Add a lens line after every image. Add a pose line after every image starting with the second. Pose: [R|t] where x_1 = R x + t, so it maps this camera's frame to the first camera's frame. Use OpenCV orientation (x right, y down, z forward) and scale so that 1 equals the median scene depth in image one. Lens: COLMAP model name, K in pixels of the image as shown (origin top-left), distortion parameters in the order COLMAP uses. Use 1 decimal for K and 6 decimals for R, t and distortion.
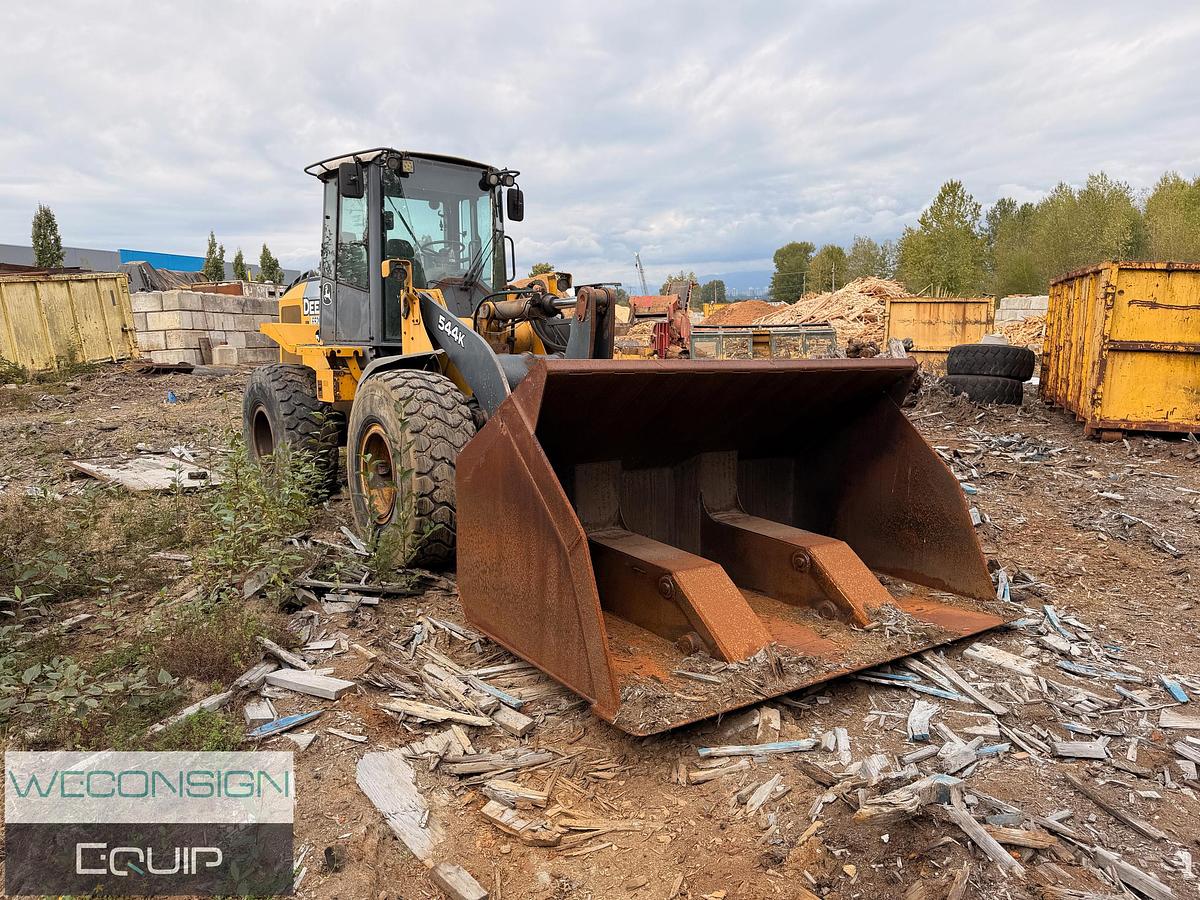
lens RADIAL K [[848.8, 0, 600.0], [0, 848.8, 450.0], [0, 0, 1]] dist [0.104856, -0.134789]
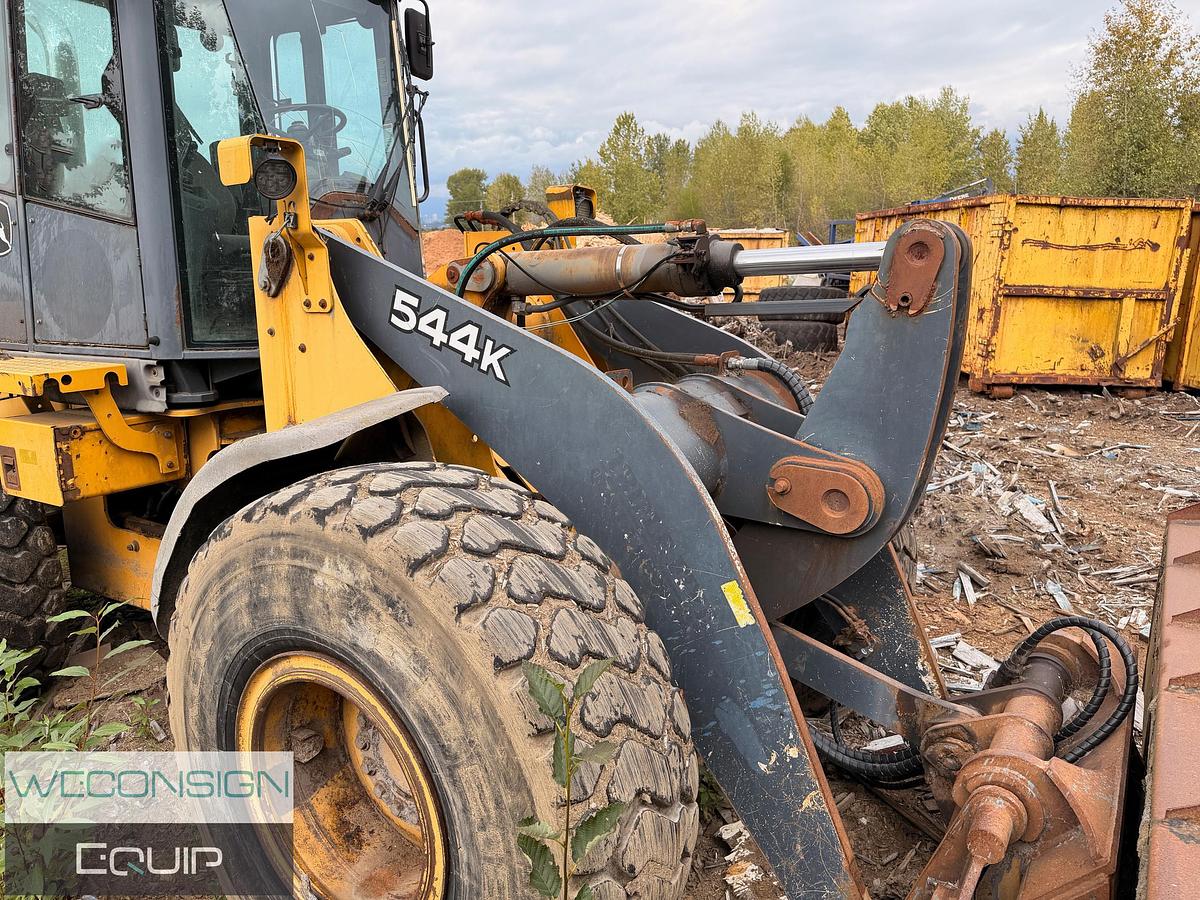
lens RADIAL K [[845.1, 0, 598.3], [0, 845.1, 445.5], [0, 0, 1]] dist [0.163858, -0.318491]
pose [[0.931070, -0.082546, 0.355381, -0.180846], [0.055828, 0.994832, 0.084811, -0.085548], [-0.360545, -0.059124, 0.930866, 0.445446]]
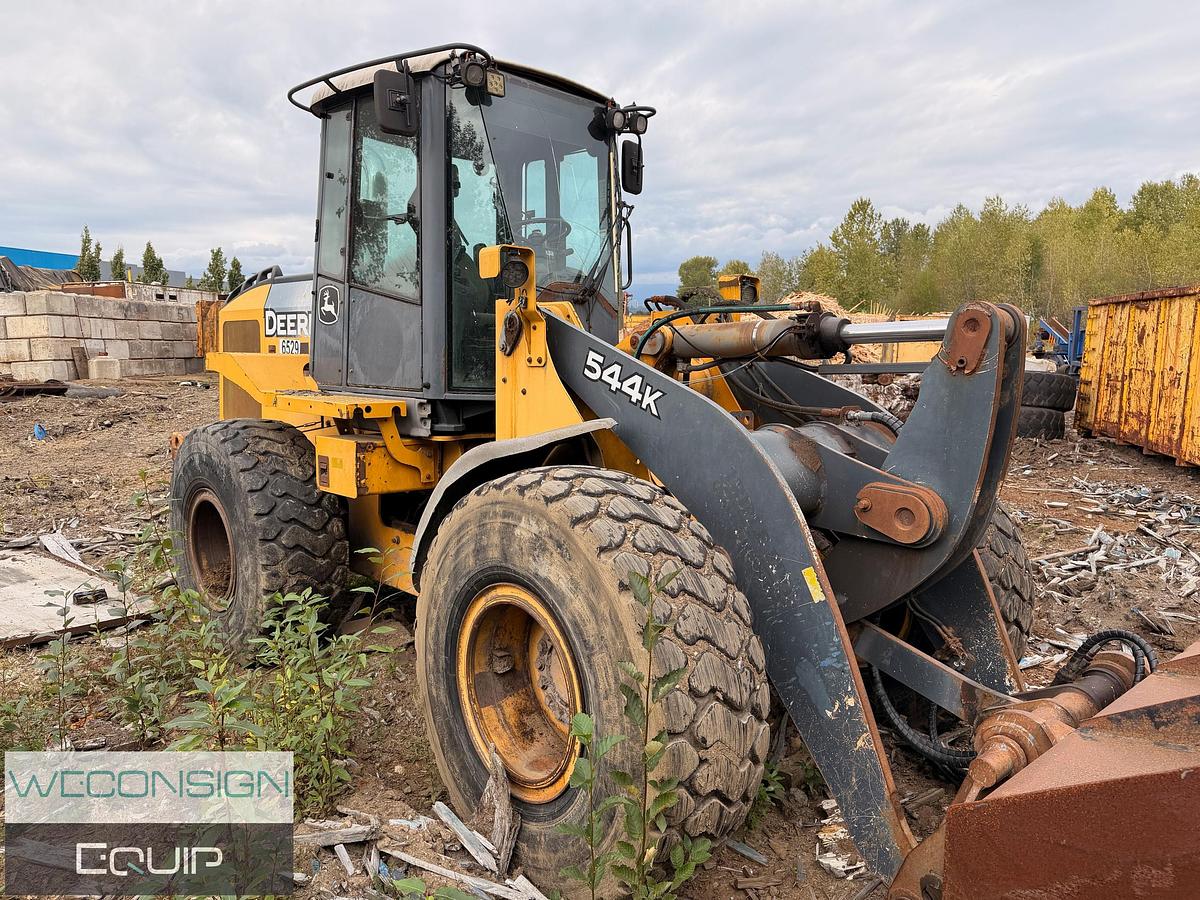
lens RADIAL K [[844.7, 0, 602.8], [0, 844.7, 447.4], [0, 0, 1]] dist [0.164511, -0.265052]
pose [[0.992865, -0.002227, 0.119221, -0.178700], [0.003892, 0.999898, -0.013735, -0.066582], [-0.119179, 0.014101, 0.992773, 0.348211]]
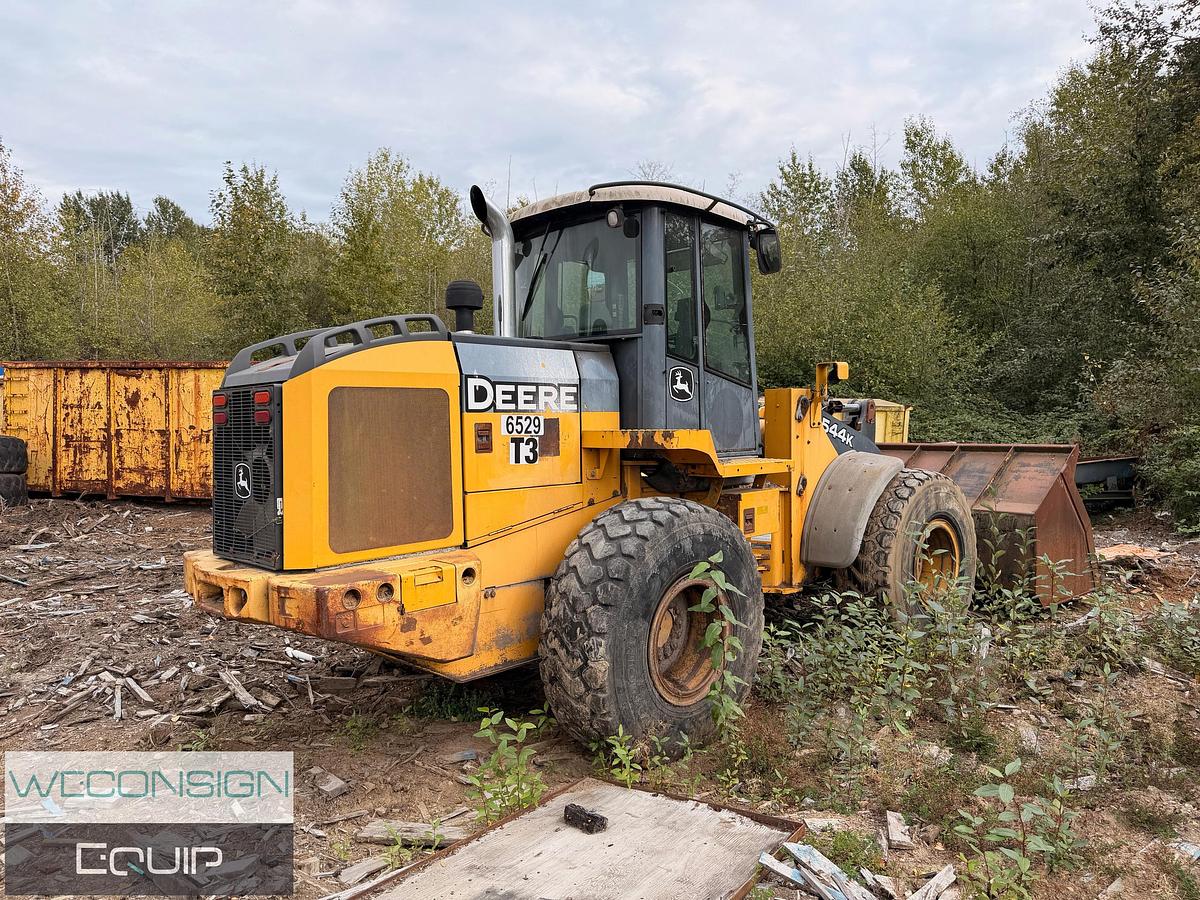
lens RADIAL K [[832.8, 0, 597.7], [0, 832.8, 447.7], [0, 0, 1]] dist [0.072753, -0.087394]
pose [[-0.115049, -0.041780, 0.992481, -0.846083], [0.132176, 0.989587, 0.056980, -0.158750], [-0.984527, 0.137737, -0.108329, 1.014886]]
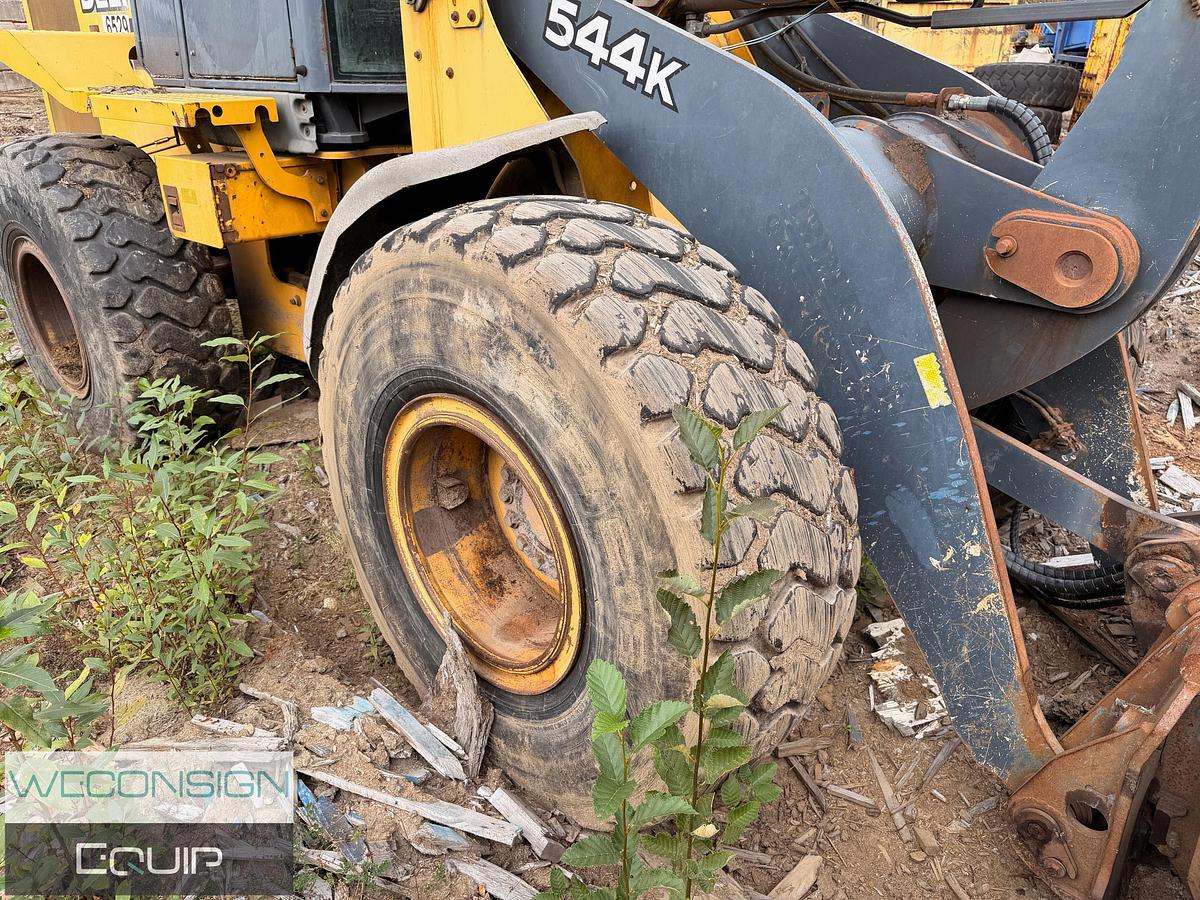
lens RADIAL K [[847.1, 0, 595.2], [0, 847.1, 455.3], [0, 0, 1]] dist [0.125303, -0.194697]
pose [[0.983813, -0.080300, 0.160202, -0.175685], [0.027923, 0.951757, 0.305581, -0.067310], [-0.177011, -0.296161, 0.938592, 0.468152]]
